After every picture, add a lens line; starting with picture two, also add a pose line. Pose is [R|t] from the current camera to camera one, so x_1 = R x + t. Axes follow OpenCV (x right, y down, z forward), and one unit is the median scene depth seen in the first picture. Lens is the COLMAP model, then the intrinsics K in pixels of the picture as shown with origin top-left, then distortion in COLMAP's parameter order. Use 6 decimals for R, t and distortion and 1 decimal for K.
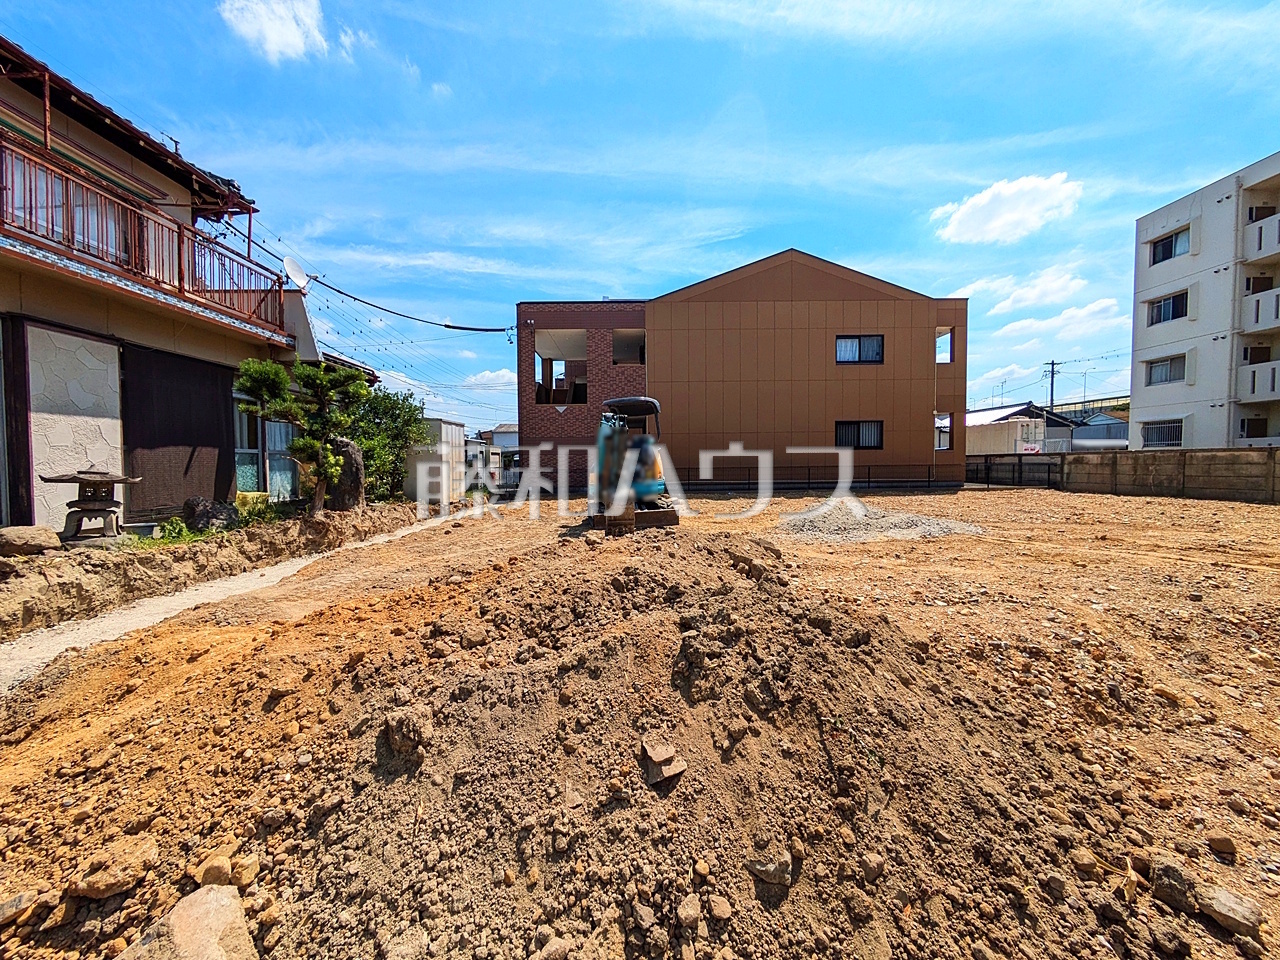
lens RADIAL K [[506.5, 0, 638.2], [0, 506.5, 481.9], [0, 0, 1]] dist [-0.003196, 0.004603]
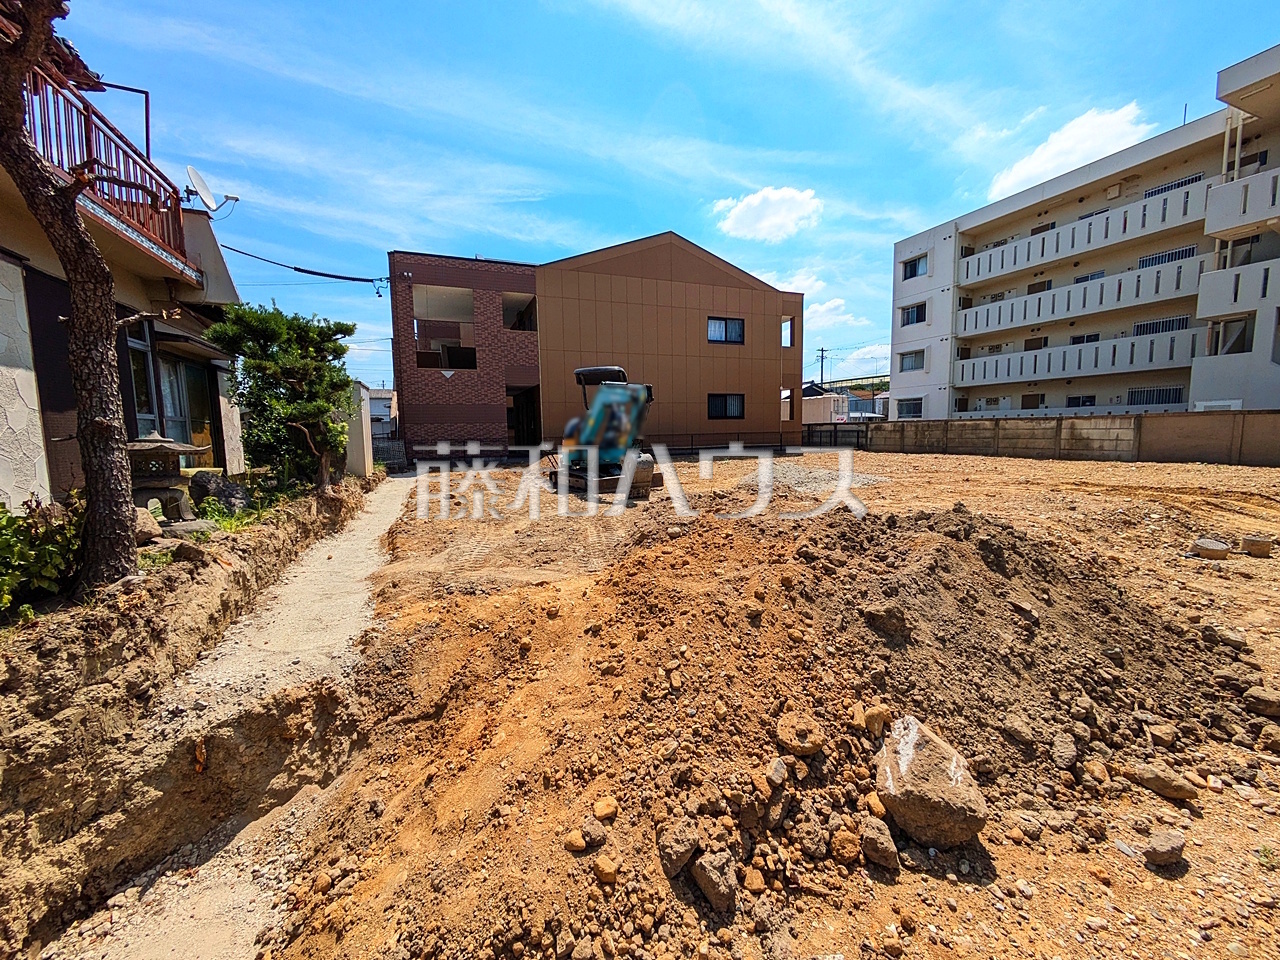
lens RADIAL K [[506.5, 0, 638.2], [0, 506.5, 481.9], [0, 0, 1]] dist [-0.003196, 0.004603]
pose [[0.931420, -0.041706, 0.361550, -0.223213], [0.020955, 0.997910, 0.061128, 0.004435], [-0.363344, -0.049359, 0.930347, -0.000400]]
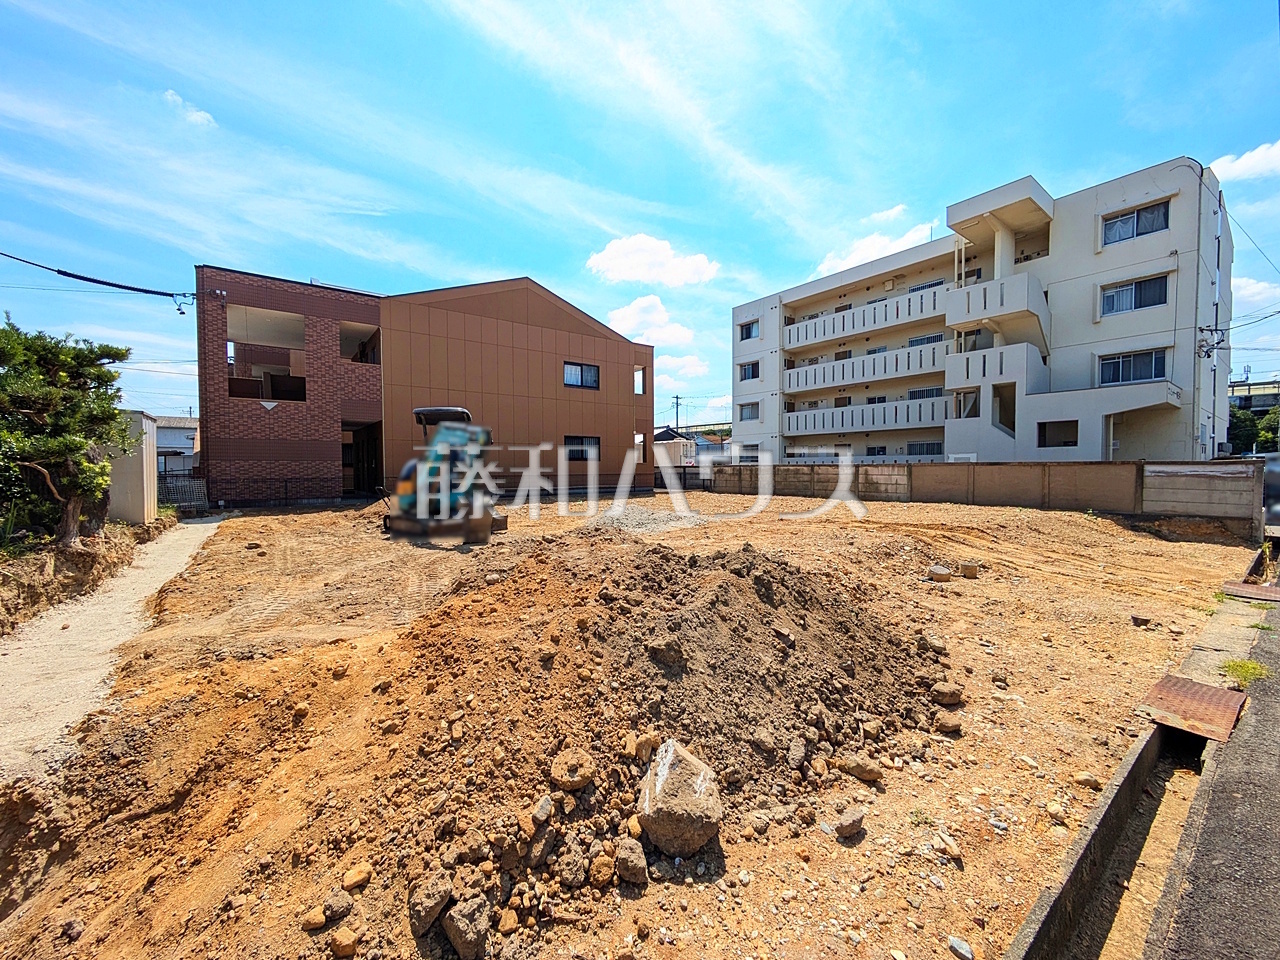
lens RADIAL K [[505.5, 0, 634.8], [0, 505.5, 486.8], [0, 0, 1]] dist [0.005067, 0.000328]
pose [[0.809326, -0.013406, 0.587207, -0.204285], [0.017386, 0.999848, -0.001135, -0.000193], [-0.587102, 0.011128, 0.809436, -0.025495]]
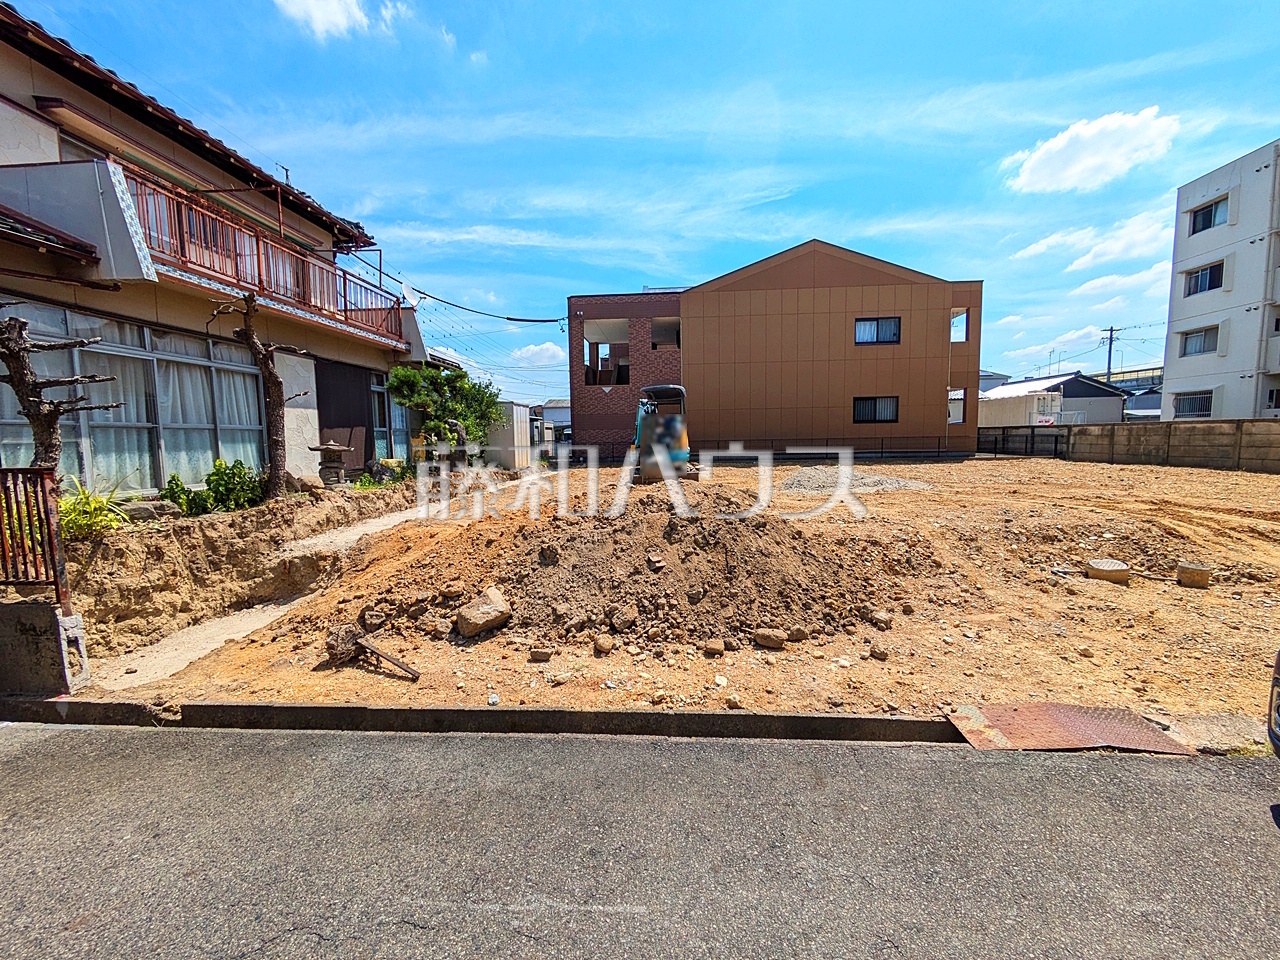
lens RADIAL K [[506.4, 0, 640.0], [0, 506.4, 480.0], [0, 0, 1]] dist [0.007497, -0.000081]
pose [[0.996738, 0.001826, -0.080687, 0.022288], [0.002154, 0.998786, 0.049215, 0.005443], [0.080679, -0.049229, 0.995524, -0.189116]]
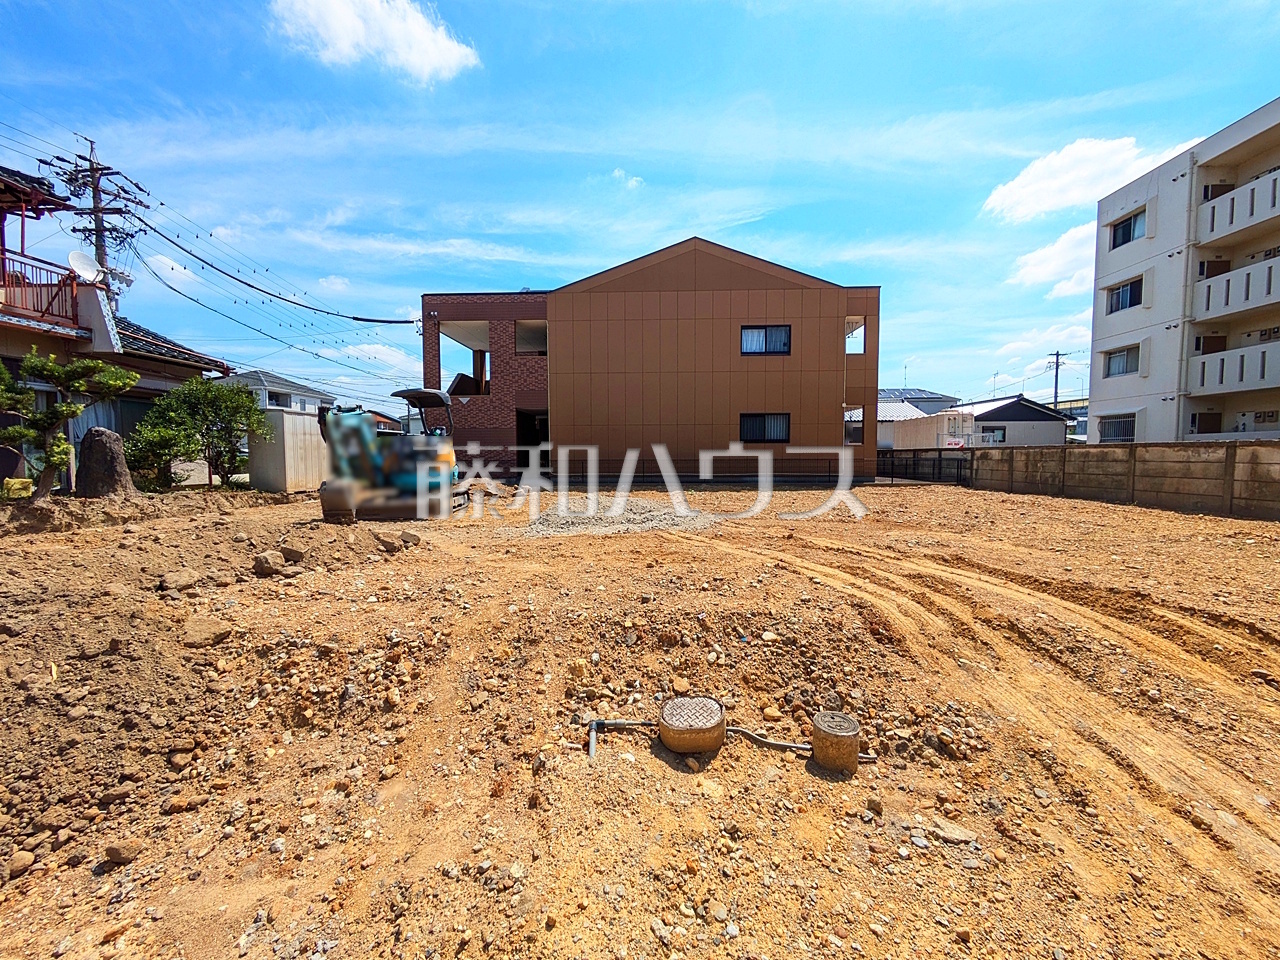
lens RADIAL K [[517.6, 0, 632.5], [0, 517.6, 480.8], [0, 0, 1]] dist [0.000857, 0.005358]
pose [[0.998885, 0.011059, -0.045886, 0.294843], [-0.010455, 0.999856, 0.013383, -0.001886], [0.046028, -0.012889, 0.998857, -0.015883]]
